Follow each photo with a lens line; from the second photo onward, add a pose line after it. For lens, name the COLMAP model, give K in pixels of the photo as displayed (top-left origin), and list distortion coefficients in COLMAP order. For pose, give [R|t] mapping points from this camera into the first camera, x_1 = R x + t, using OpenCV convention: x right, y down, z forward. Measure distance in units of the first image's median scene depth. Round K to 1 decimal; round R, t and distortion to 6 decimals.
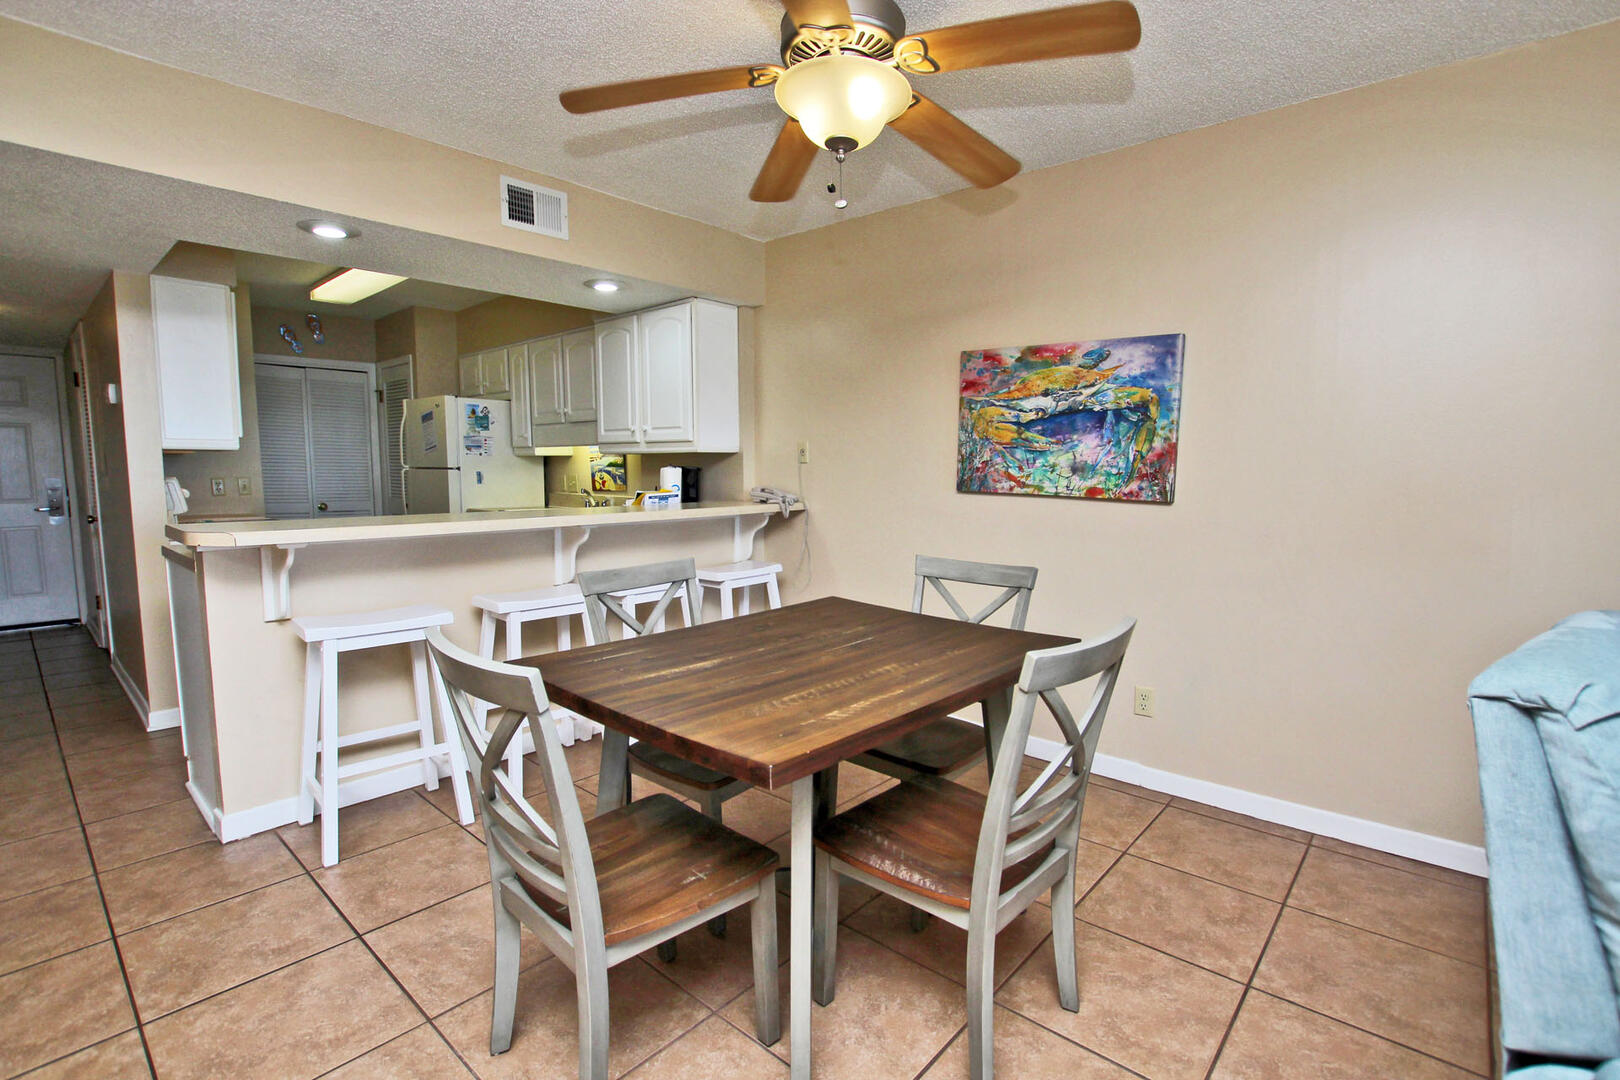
lens RADIAL K [[751.0, 0, 825.7], [0, 751.0, 496.5], [0, 0, 1]] dist [-0.035309, 0.006086]
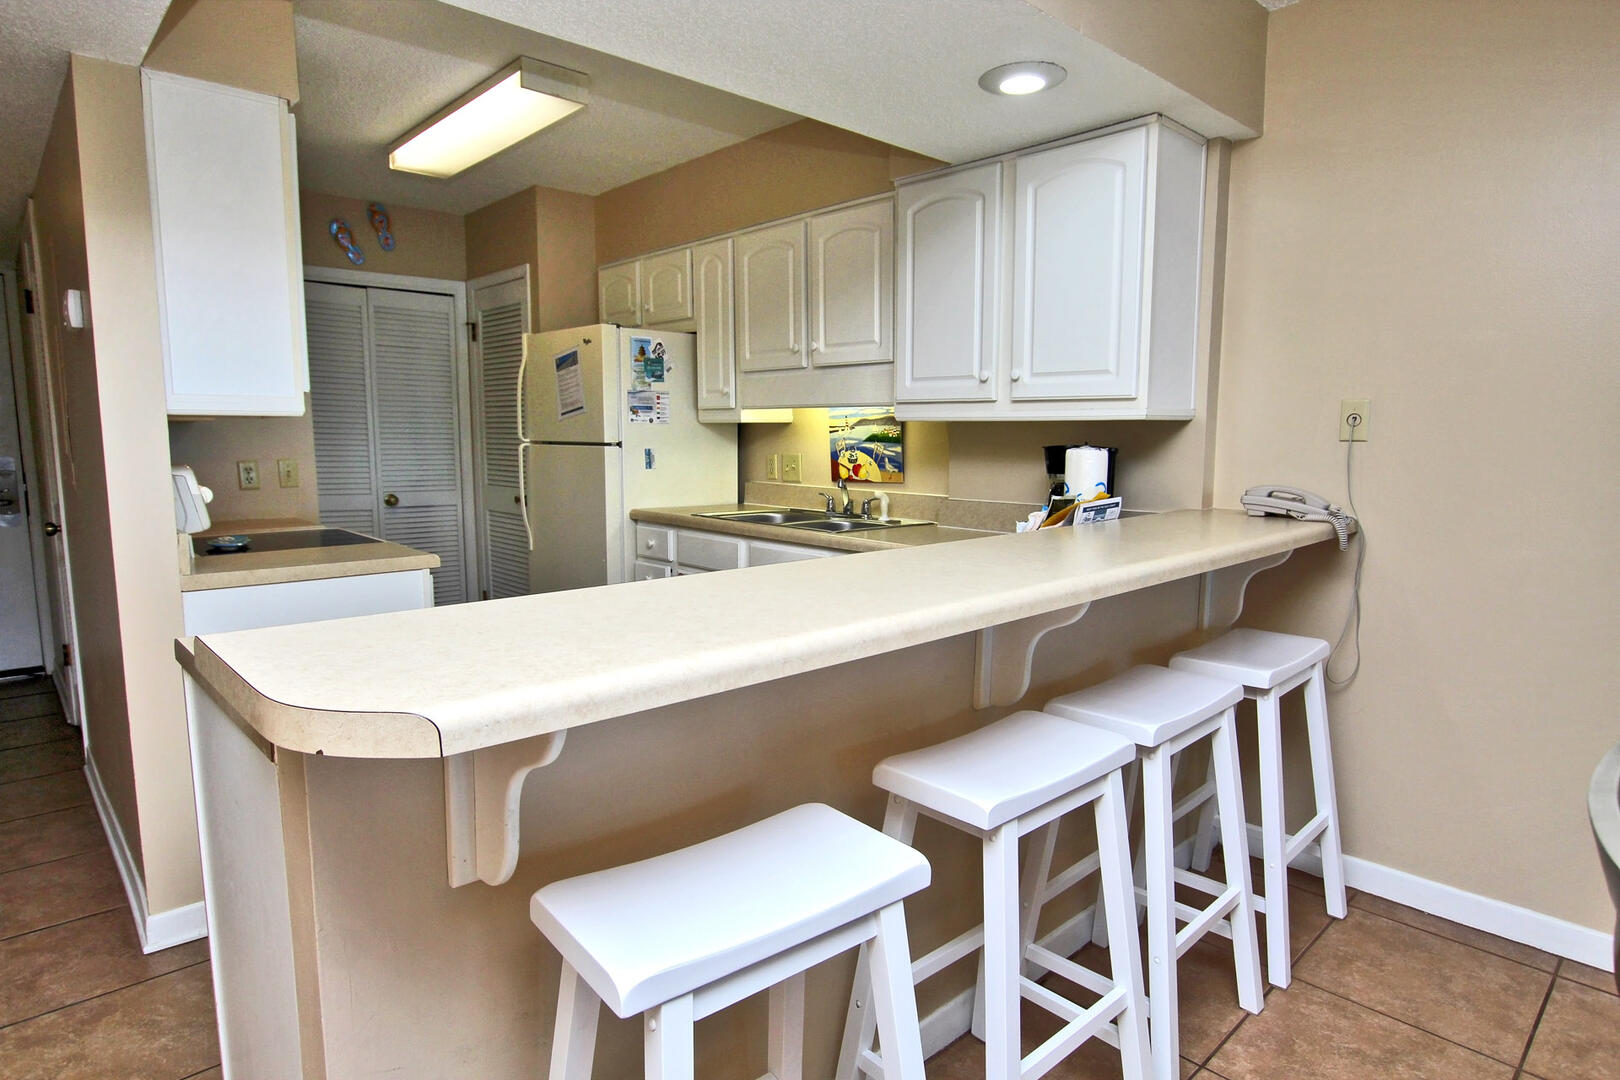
lens RADIAL K [[908.3, 0, 812.4], [0, 908.3, 479.3], [0, 0, 1]] dist [-0.004720, 0.000936]
pose [[0.994304, 0.004879, -0.106468, -0.258529], [-0.003256, 0.999876, 0.015419, -0.020916], [0.106530, -0.014985, 0.994197, 0.276176]]
